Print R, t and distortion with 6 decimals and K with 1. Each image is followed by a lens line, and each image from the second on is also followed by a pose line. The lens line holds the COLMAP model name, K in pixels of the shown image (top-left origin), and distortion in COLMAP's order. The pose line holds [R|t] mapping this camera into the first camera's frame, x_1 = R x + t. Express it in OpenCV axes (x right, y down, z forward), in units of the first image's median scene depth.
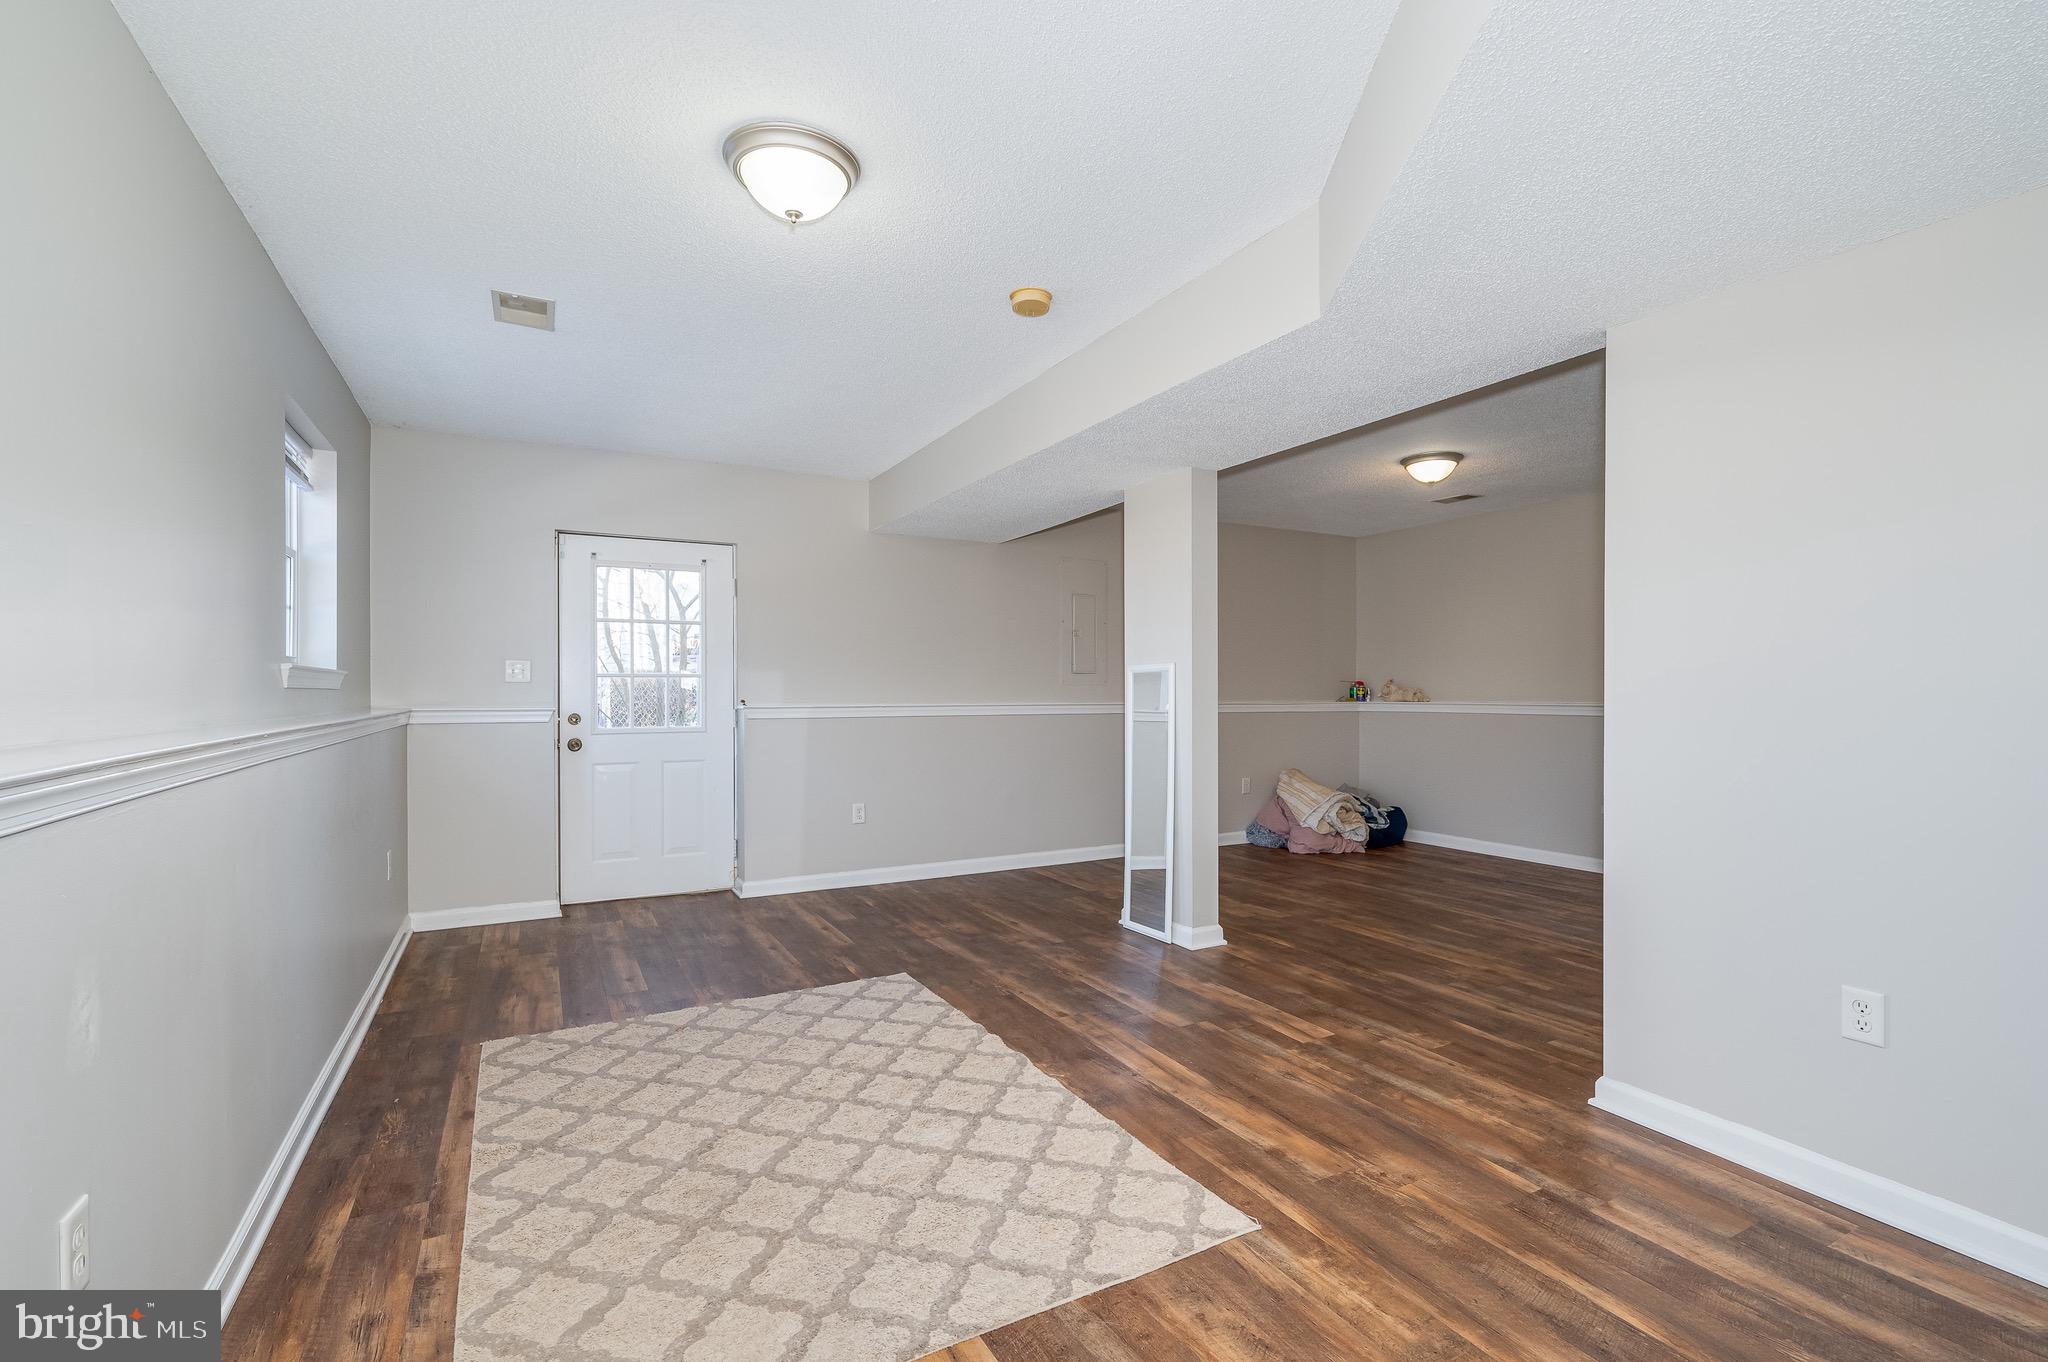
lens RADIAL K [[851.7, 0, 1034.6], [0, 851.7, 696.7], [0, 0, 1]] dist [0.001040, 0.000016]
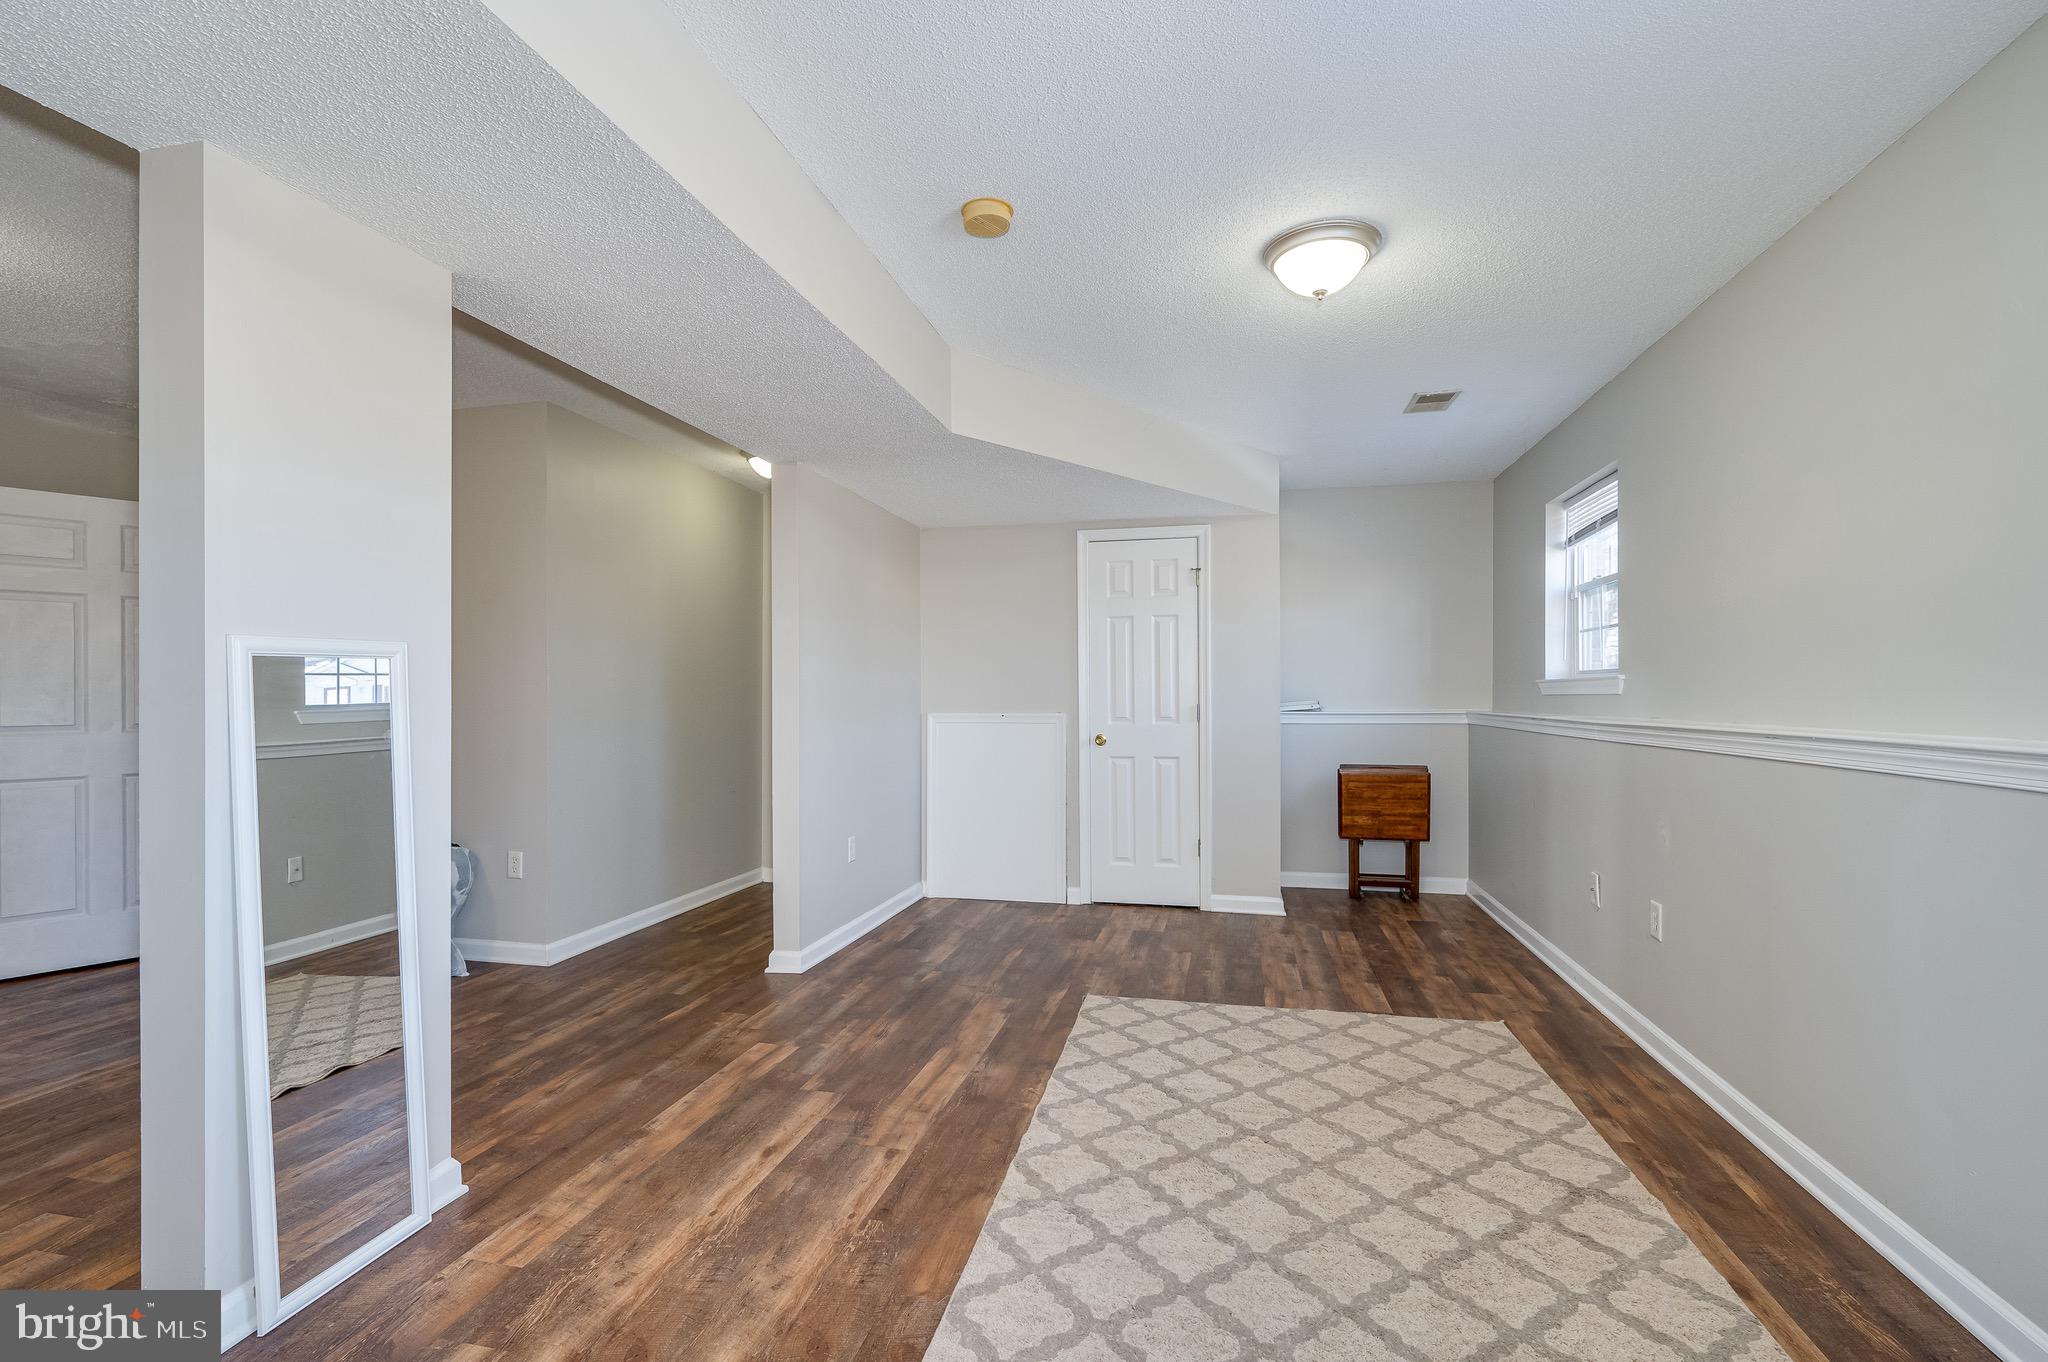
lens RADIAL K [[920.2, 0, 1025.8], [0, 920.2, 690.8], [0, 0, 1]] dist [0.000716, -0.000112]
pose [[-0.730194, 0.007506, 0.683199, -0.488435], [0.008582, 0.999962, -0.001814, -0.006264], [-0.683186, 0.004539, -0.730230, 1.263966]]
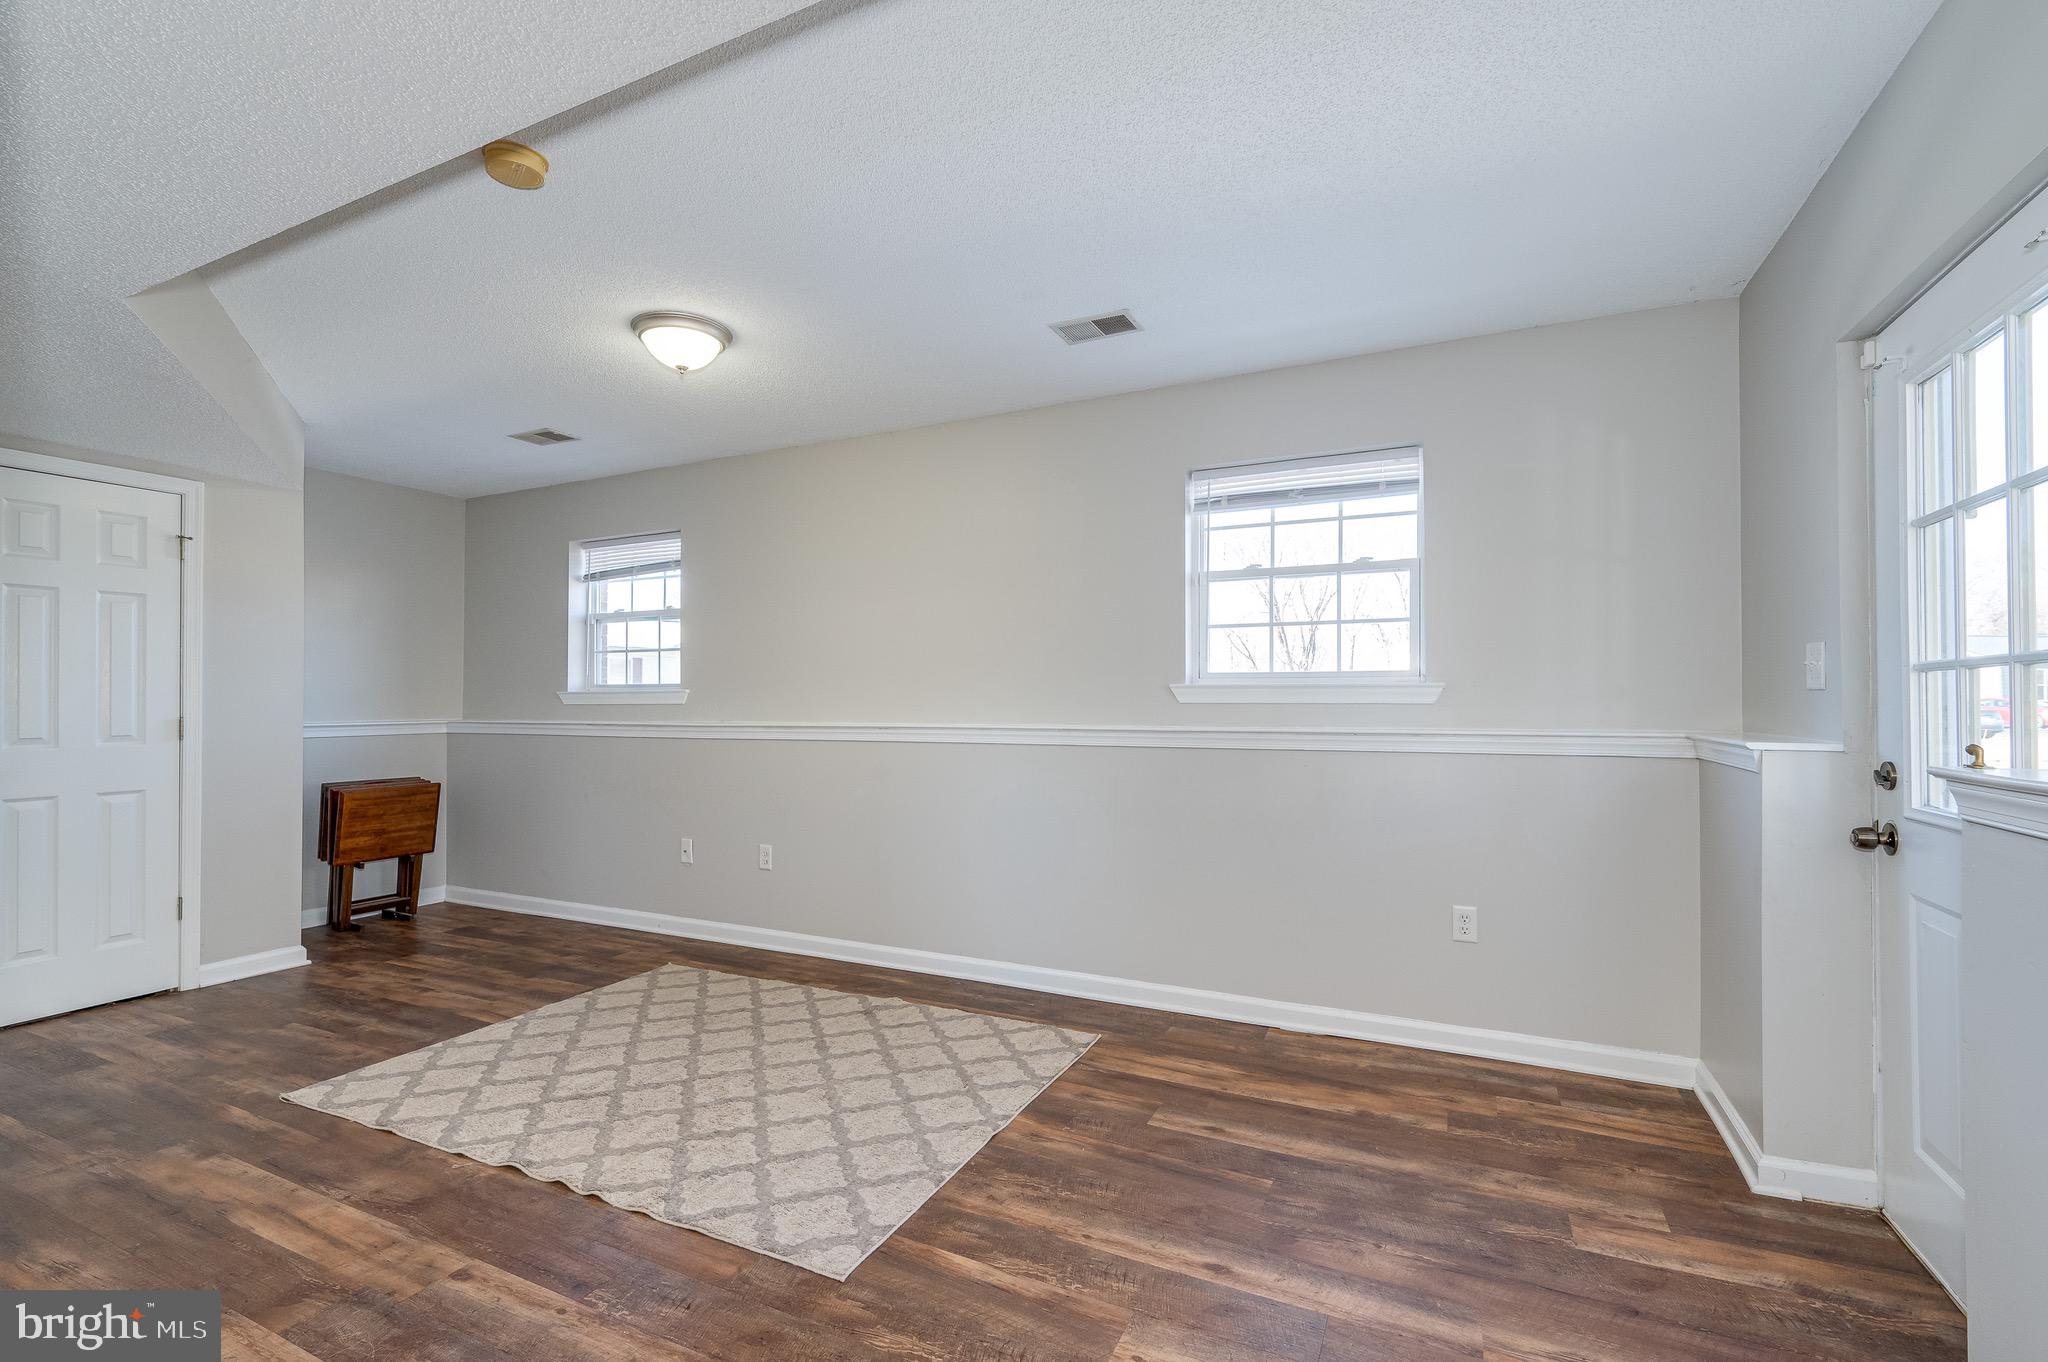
lens RADIAL K [[920.2, 0, 1025.8], [0, 920.2, 690.8], [0, 0, 1]] dist [0.000716, -0.000112]
pose [[-0.821265, -0.004514, -0.570529, 0.064528], [-0.001833, 0.999984, -0.005275, -0.011995], [0.570544, -0.003287, -0.821260, 1.470927]]
